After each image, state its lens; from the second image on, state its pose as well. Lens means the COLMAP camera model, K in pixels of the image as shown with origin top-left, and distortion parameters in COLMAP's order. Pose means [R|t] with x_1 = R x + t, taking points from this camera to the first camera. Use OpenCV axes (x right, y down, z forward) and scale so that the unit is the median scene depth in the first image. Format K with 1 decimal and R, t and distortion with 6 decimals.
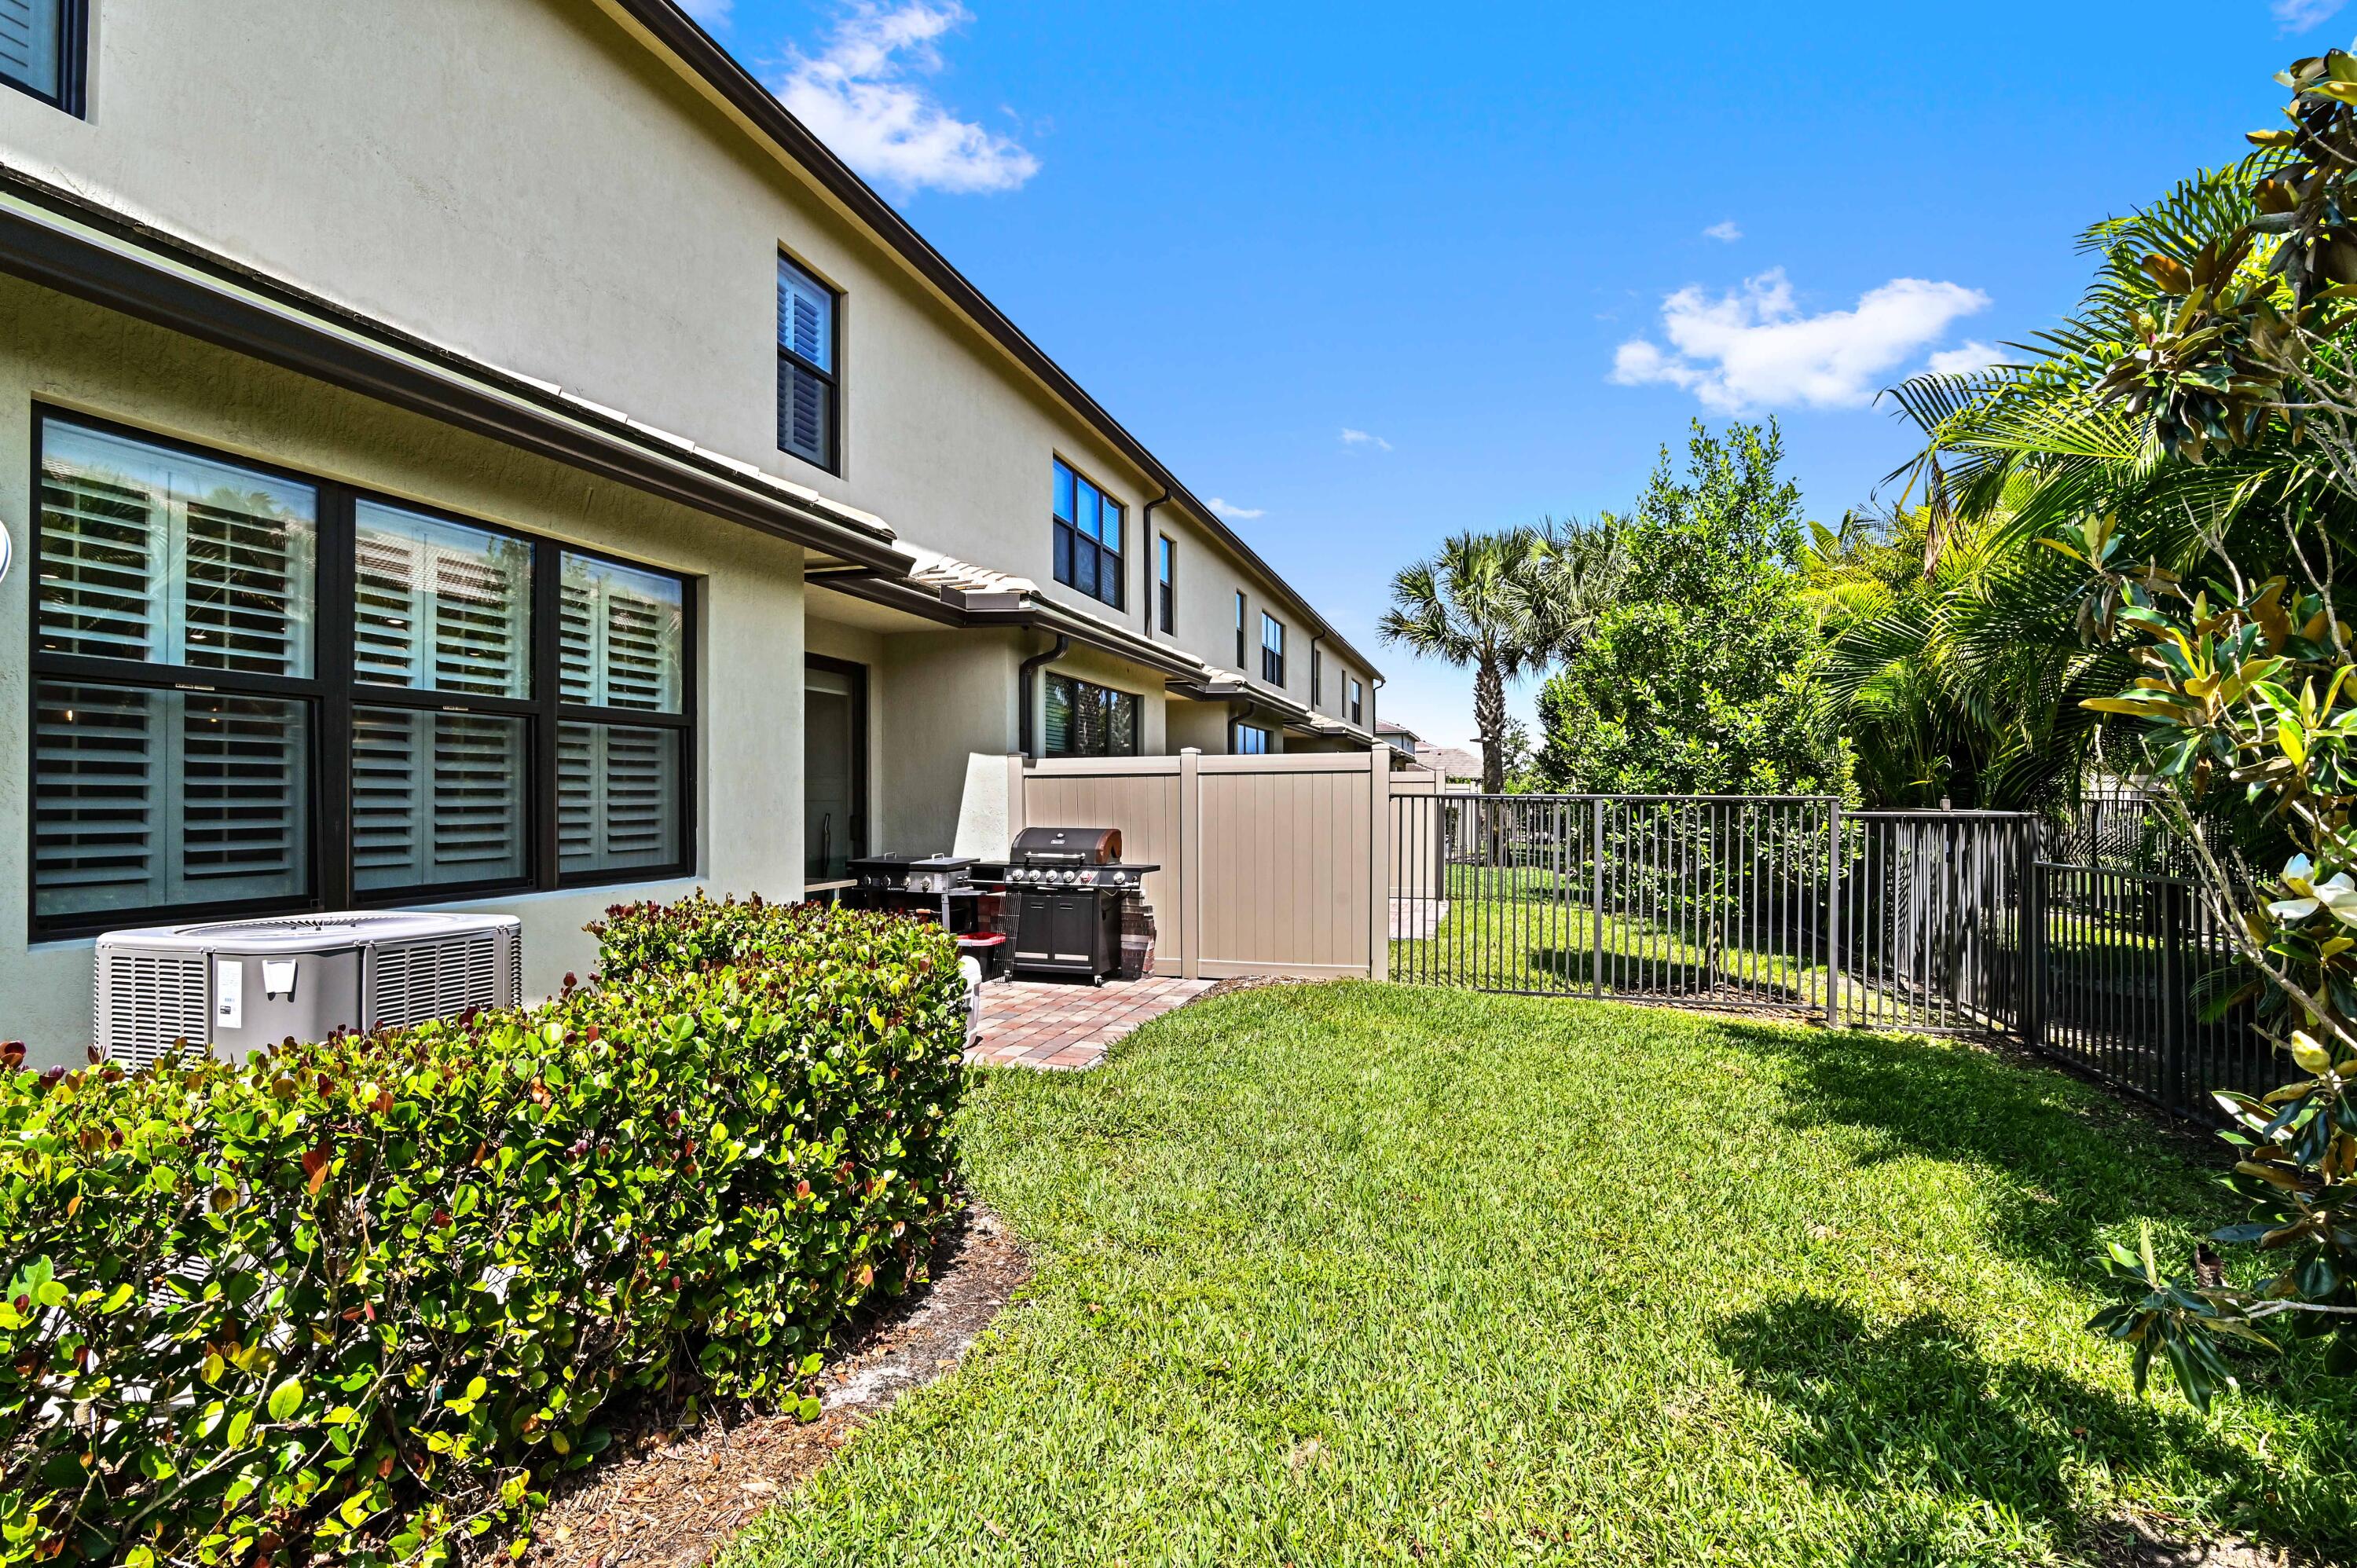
lens RADIAL K [[1101.5, 0, 1183.8], [0, 1101.5, 786.5], [0, 0, 1]] dist [-0.016957, 0.001170]
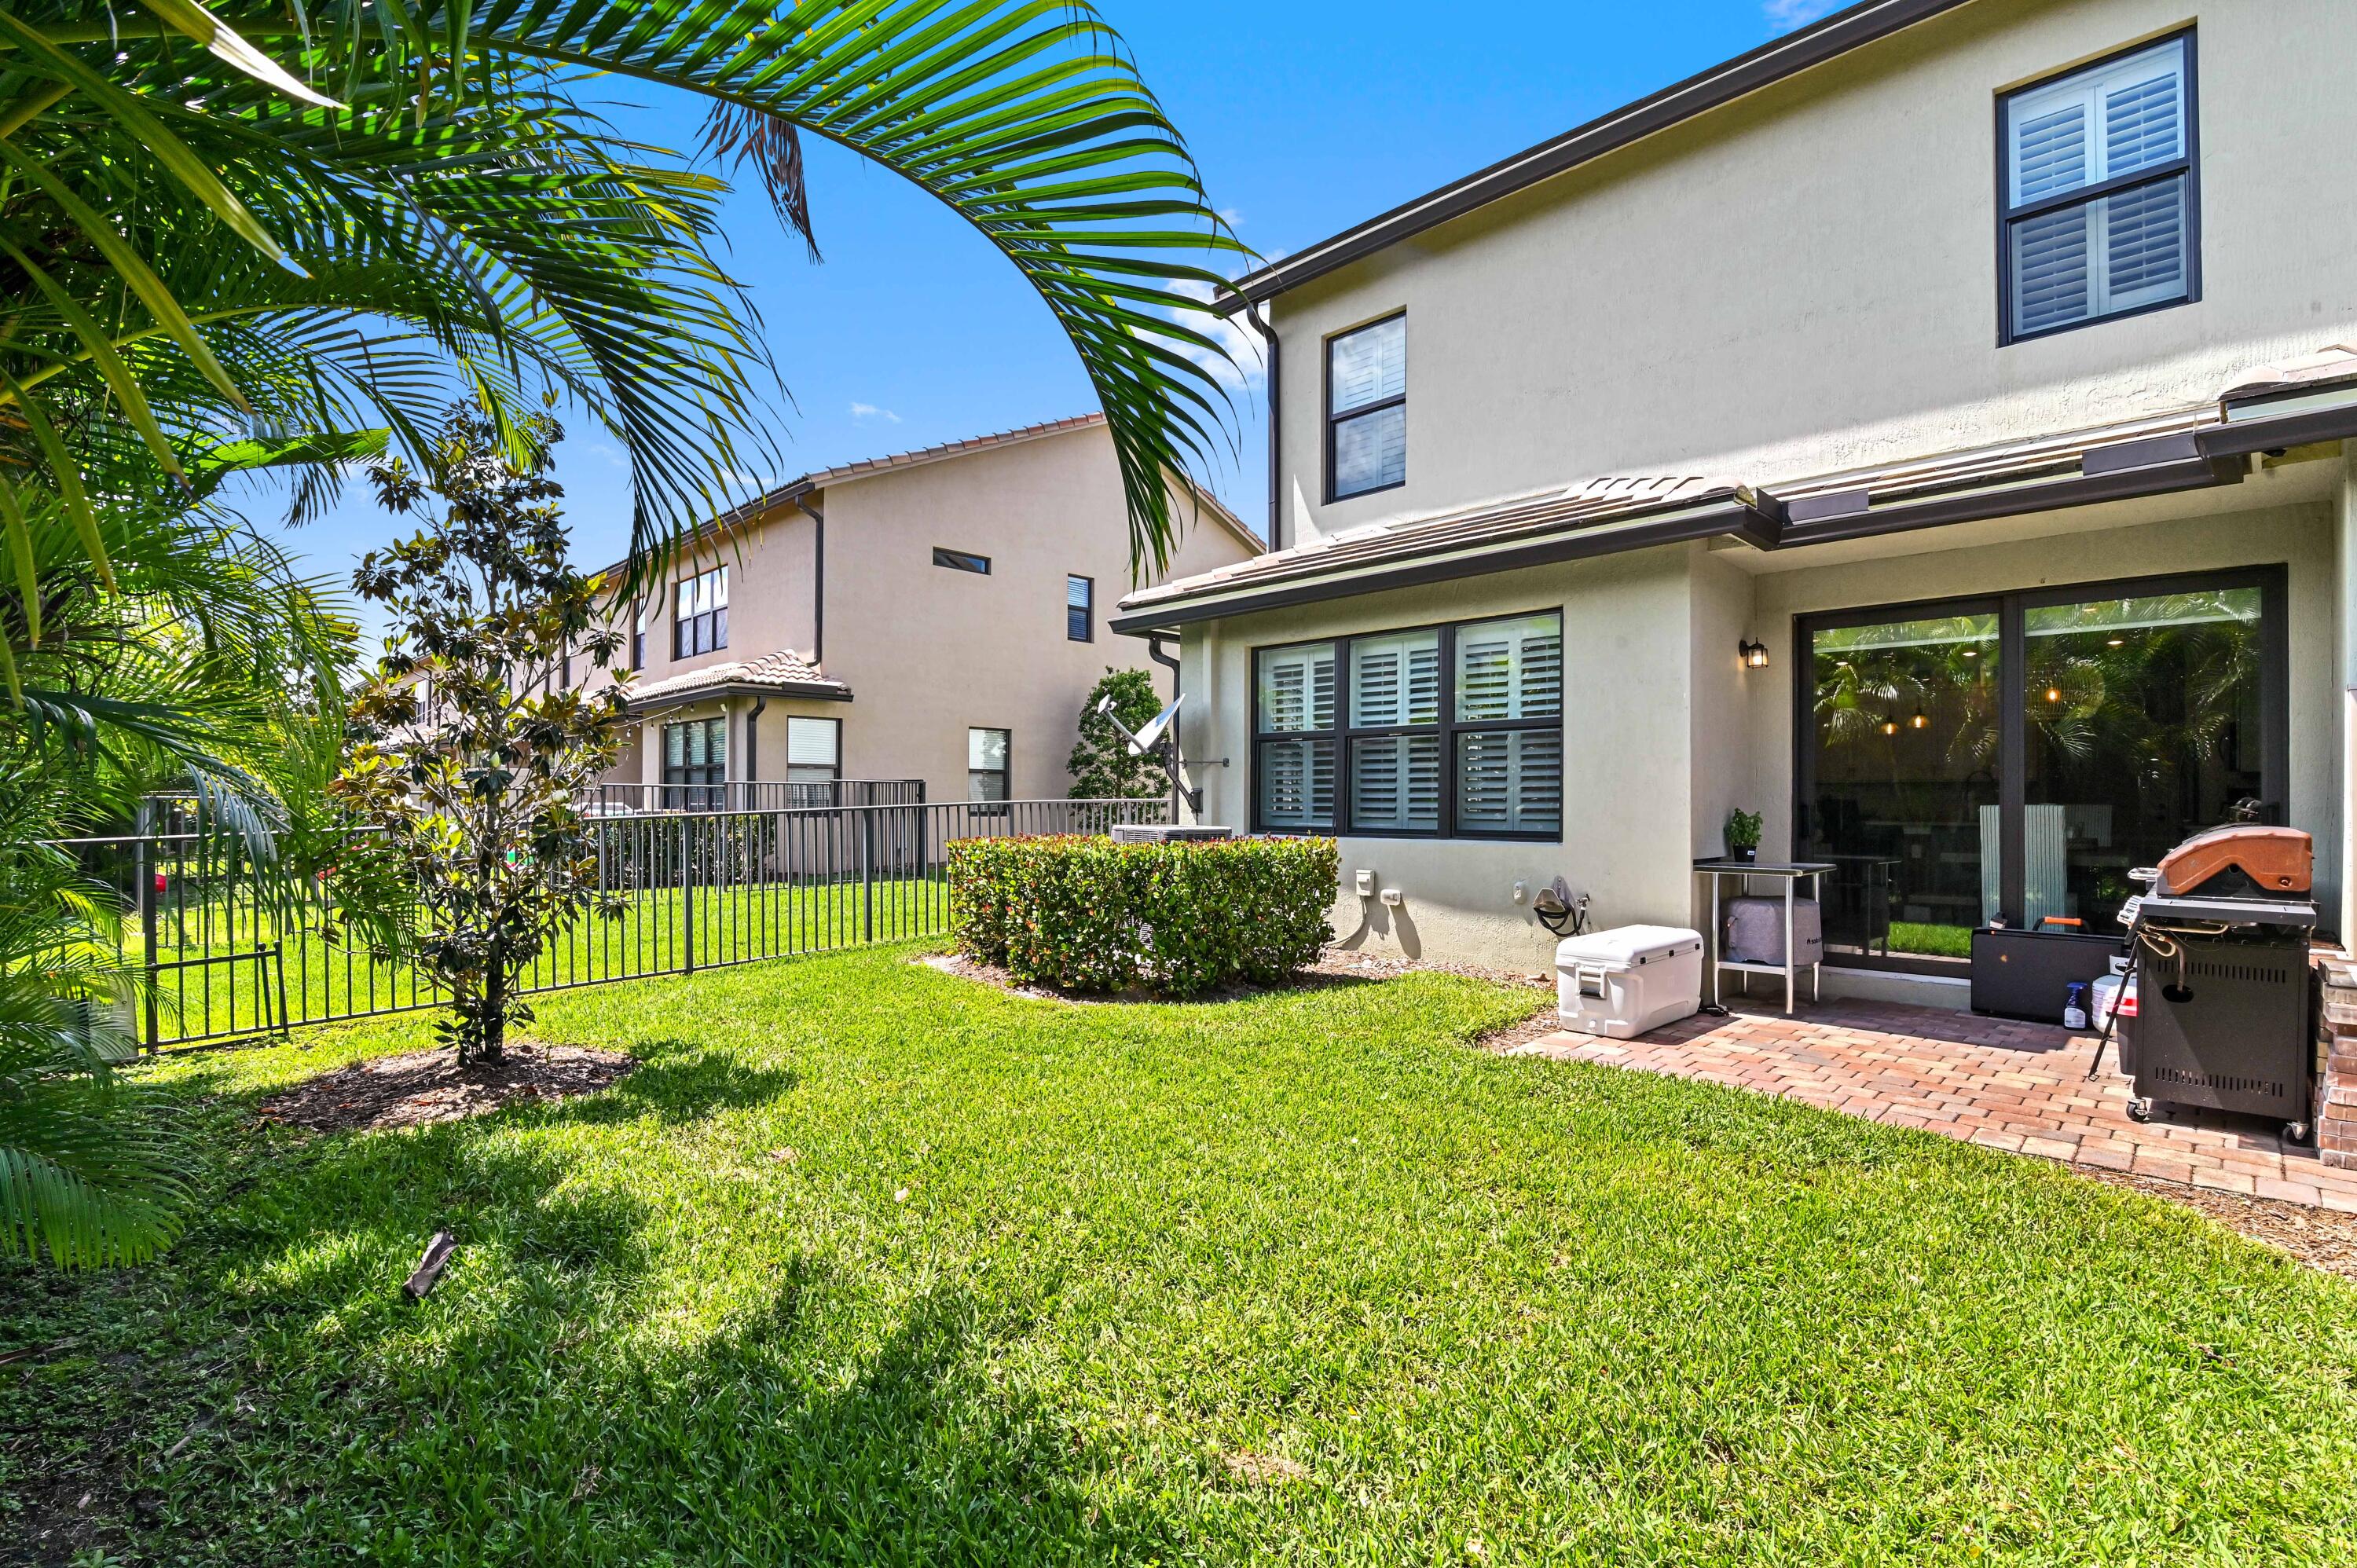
lens RADIAL K [[1101.5, 0, 1175.3], [0, 1101.5, 803.3], [0, 0, 1]] dist [-0.016957, 0.001170]
pose [[-0.488900, -0.003963, -0.872331, 1.136351], [0.004973, 0.999961, -0.007329, 0.056583], [0.872326, -0.007921, -0.488861, 1.580424]]
